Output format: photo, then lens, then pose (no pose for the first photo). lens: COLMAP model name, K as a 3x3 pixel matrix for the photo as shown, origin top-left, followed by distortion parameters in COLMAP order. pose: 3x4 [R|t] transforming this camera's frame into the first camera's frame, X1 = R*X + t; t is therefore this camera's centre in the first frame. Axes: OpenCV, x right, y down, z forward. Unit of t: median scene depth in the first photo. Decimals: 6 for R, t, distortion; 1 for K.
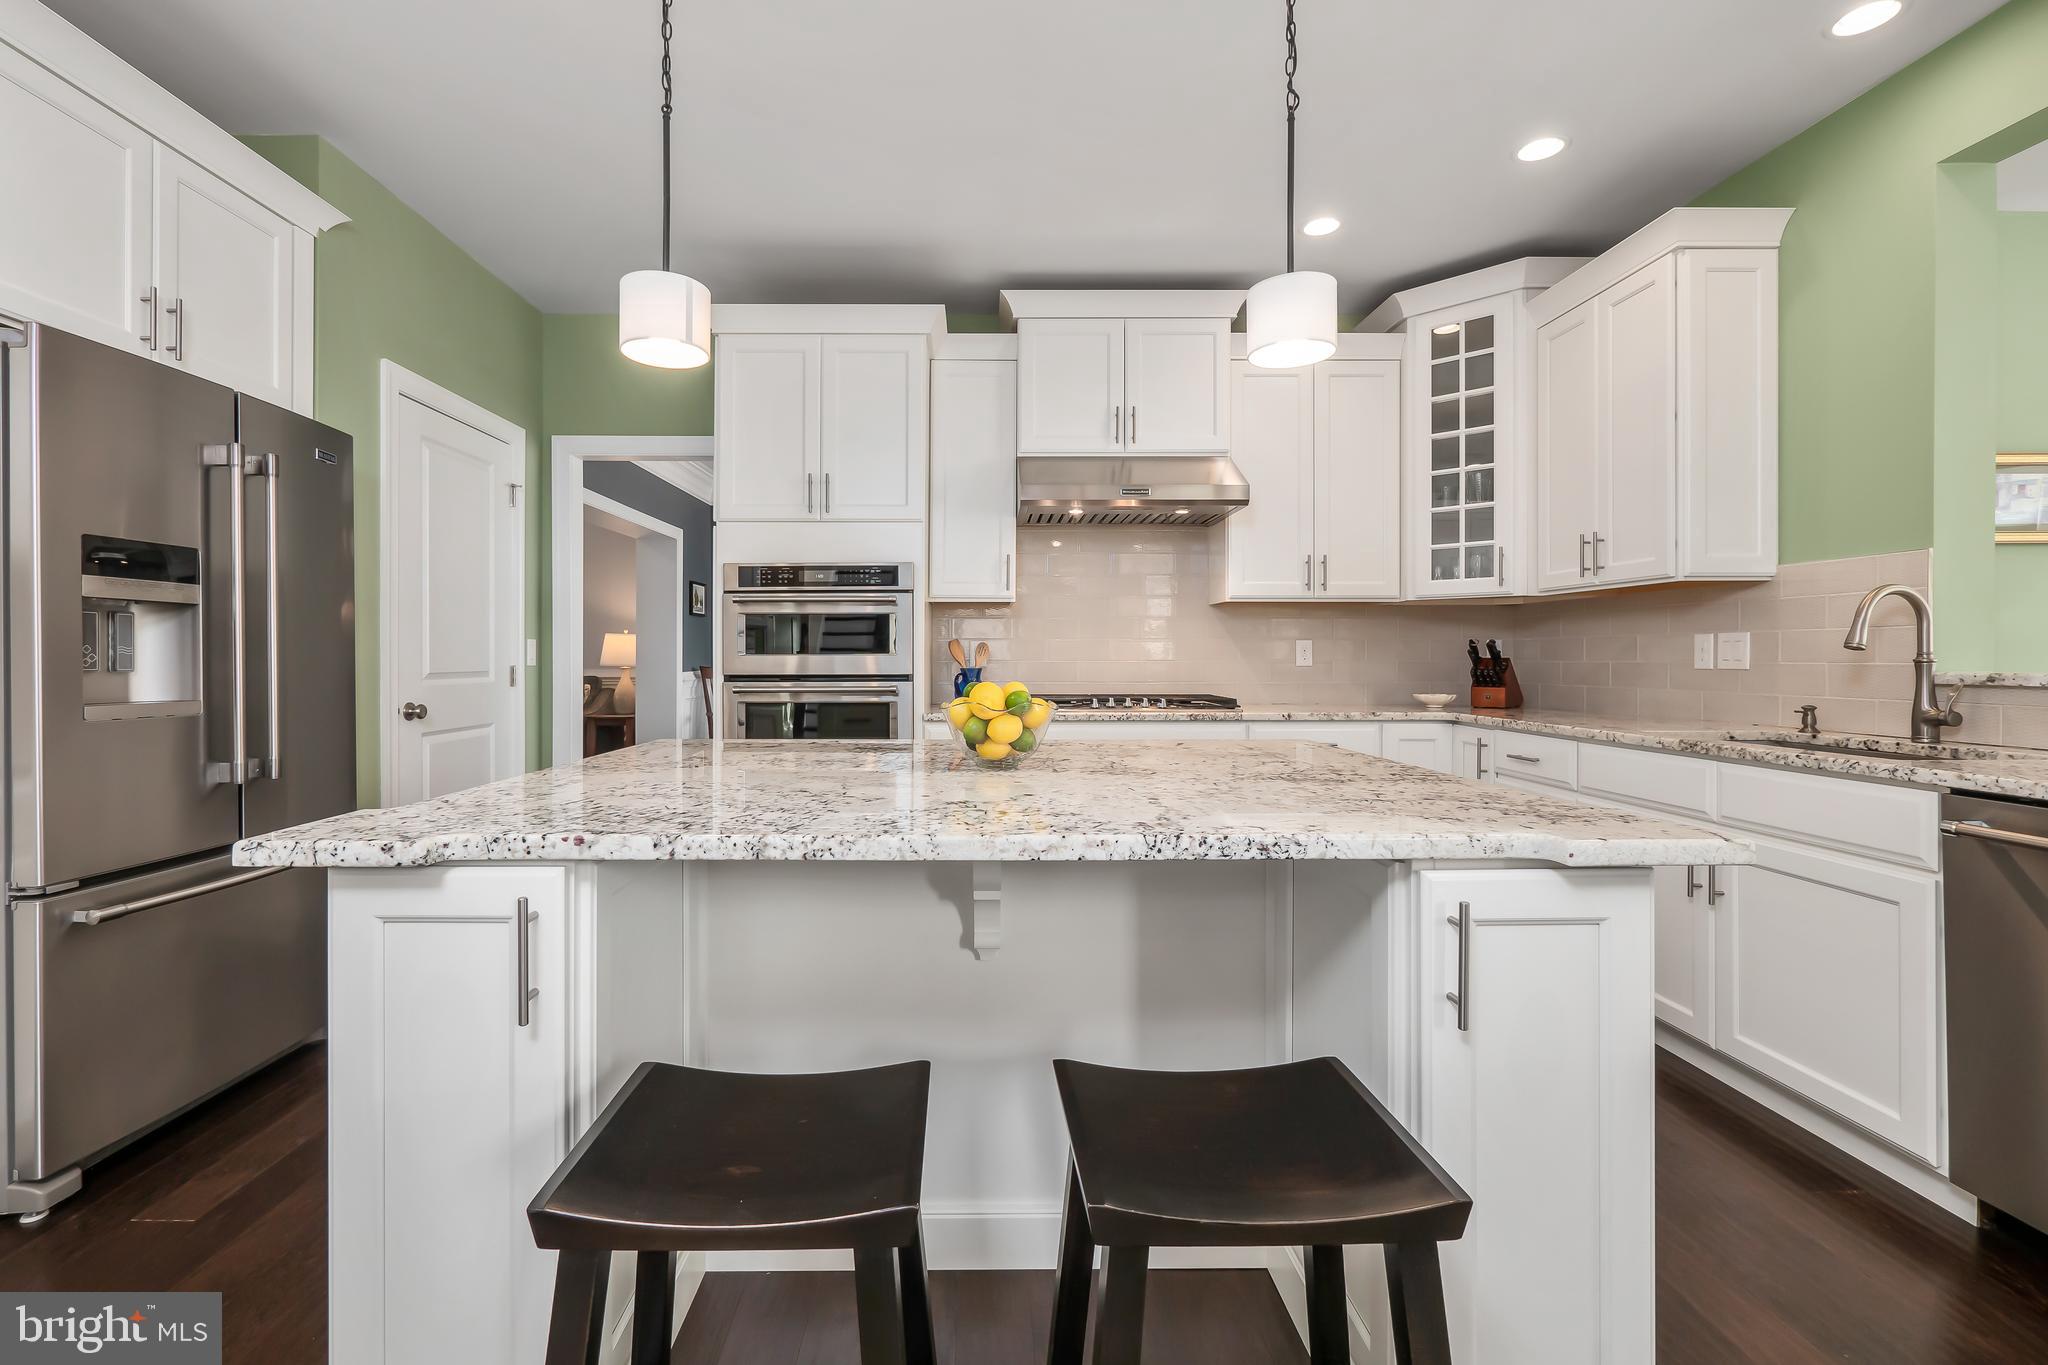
lens RADIAL K [[866.7, 0, 987.5], [0, 866.7, 654.5], [0, 0, 1]] dist [-0.007096, 0.001419]
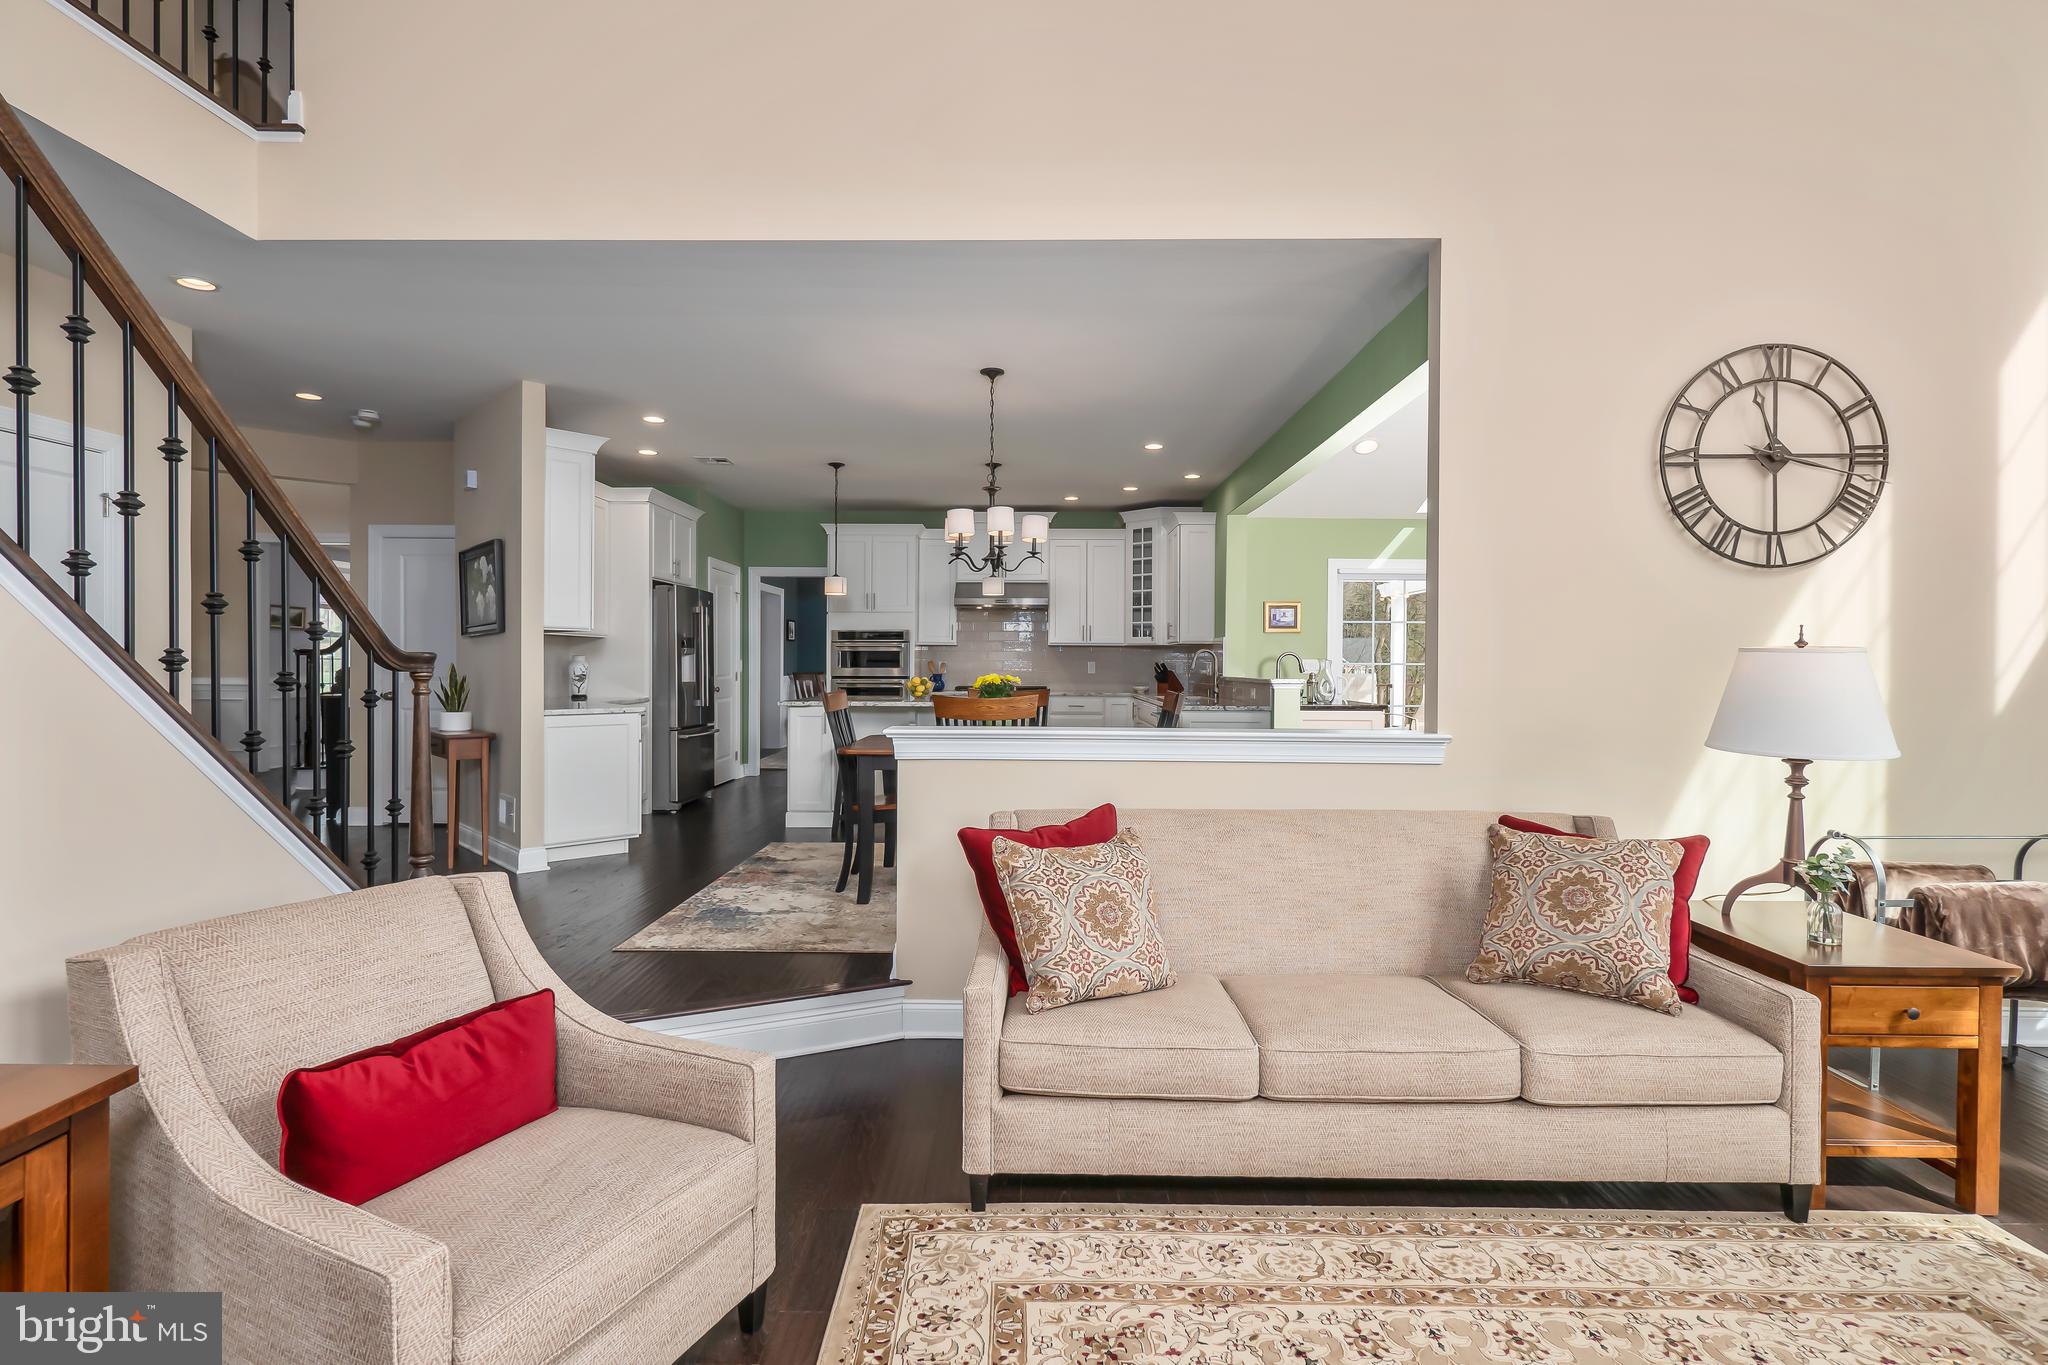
lens RADIAL K [[966.9, 0, 1017.3], [0, 966.9, 667.6], [0, 0, 1]] dist [-0.003657, -0.000037]
pose [[0.999517, 0.004896, -0.030694, 0.294405], [-0.004632, 0.999952, 0.008654, -0.024691], [0.030735, -0.008508, 0.999491, -1.668085]]
